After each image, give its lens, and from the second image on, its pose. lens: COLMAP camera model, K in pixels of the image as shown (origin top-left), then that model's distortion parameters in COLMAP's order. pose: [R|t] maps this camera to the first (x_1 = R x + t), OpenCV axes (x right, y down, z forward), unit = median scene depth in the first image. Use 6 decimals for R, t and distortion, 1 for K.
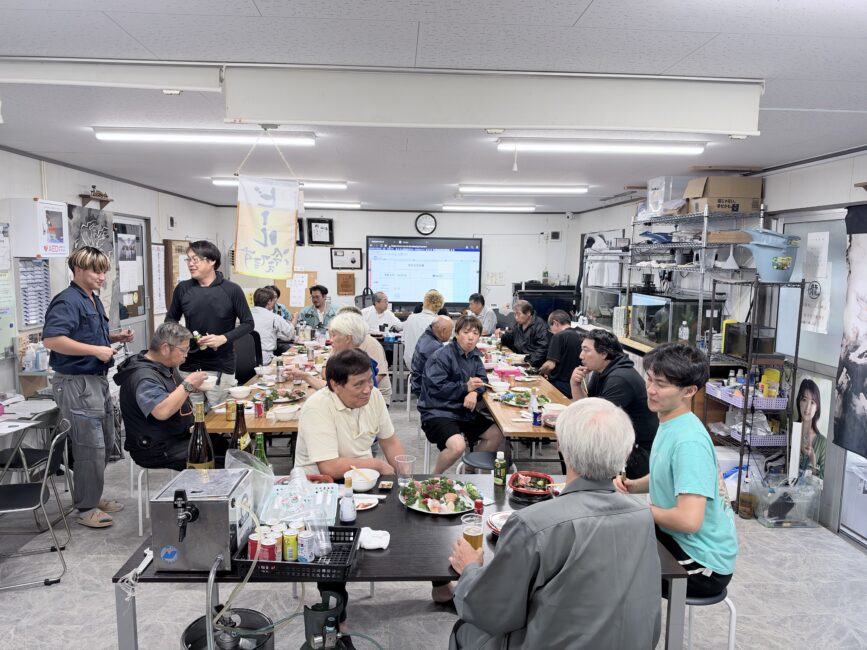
lens RADIAL K [[617.2, 0, 433.5], [0, 617.2, 325.0], [0, 0, 1]] dist [-0.069437, 0.000625]
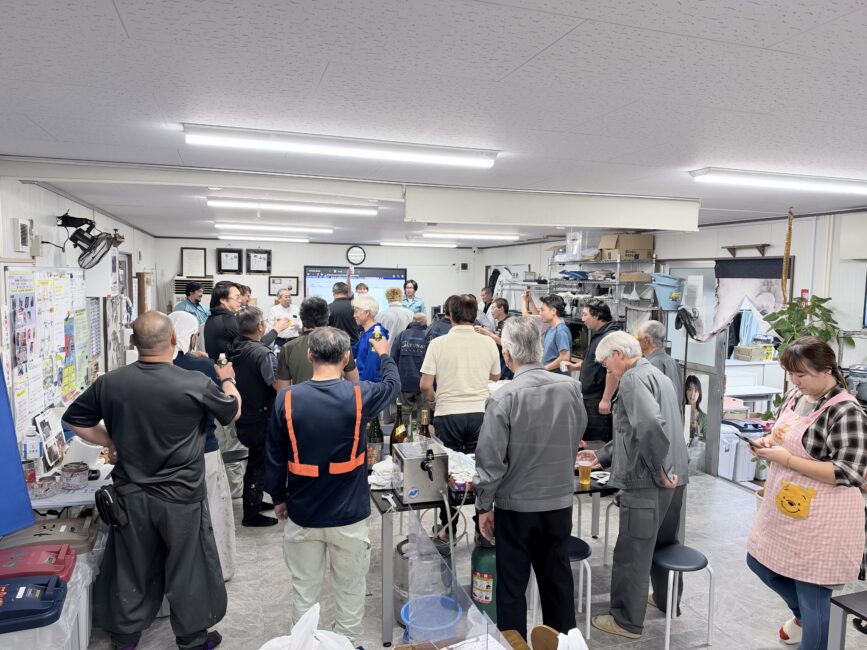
lens RADIAL K [[612.0, 0, 433.5], [0, 612.0, 325.0], [0, 0, 1]] dist [-0.031457, -0.002281]
pose [[0.967455, -0.018679, 0.252352, -0.324034], [0.025066, 0.999441, -0.022116, -0.014079], [-0.251798, 0.027722, 0.967383, -0.255896]]
